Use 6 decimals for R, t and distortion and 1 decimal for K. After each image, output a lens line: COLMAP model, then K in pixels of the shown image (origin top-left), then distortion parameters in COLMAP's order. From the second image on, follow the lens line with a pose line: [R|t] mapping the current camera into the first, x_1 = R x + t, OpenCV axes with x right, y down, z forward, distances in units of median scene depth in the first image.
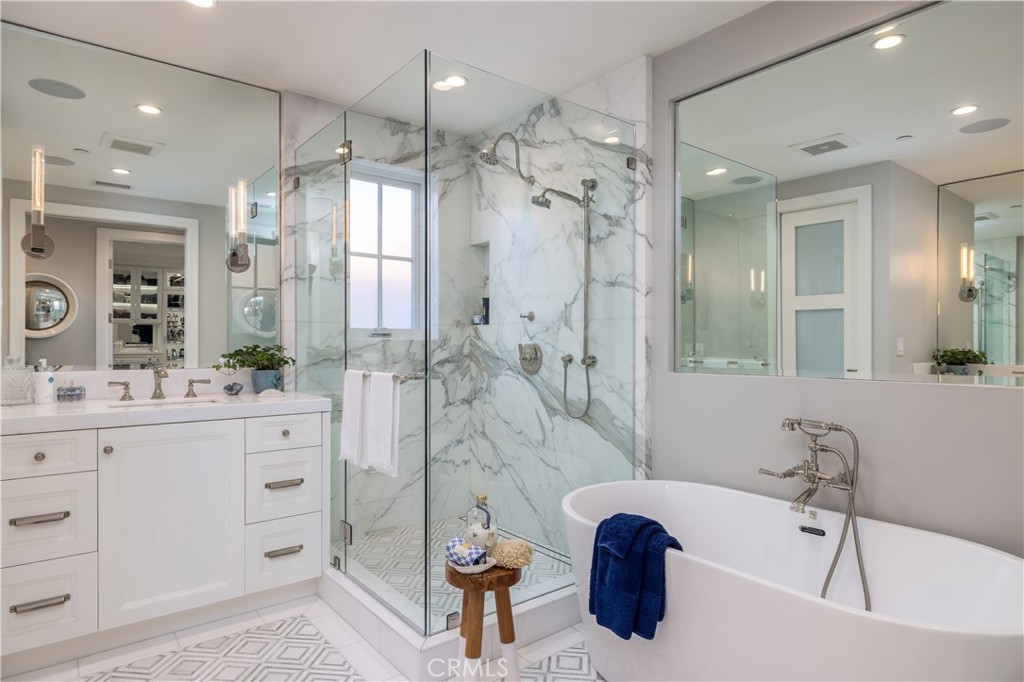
lens RADIAL K [[584.1, 0, 511.5], [0, 584.1, 346.1], [0, 0, 1]] dist [-0.003028, 0.001296]
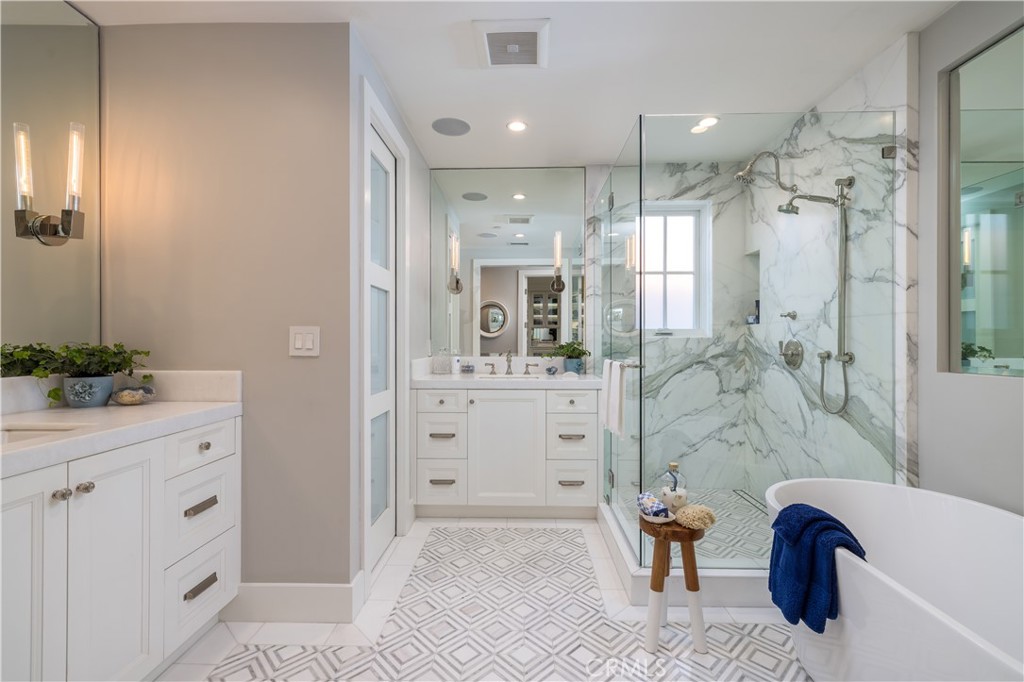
lens RADIAL K [[453.4, 0, 511.7], [0, 453.4, 338.1], [0, 0, 1]] dist [0.002104, 0.001797]
pose [[0.762590, -0.004688, -0.646866, 0.211045], [-0.001535, 0.999958, -0.009056, -0.000262], [0.646881, 0.007898, 0.762550, 0.031146]]
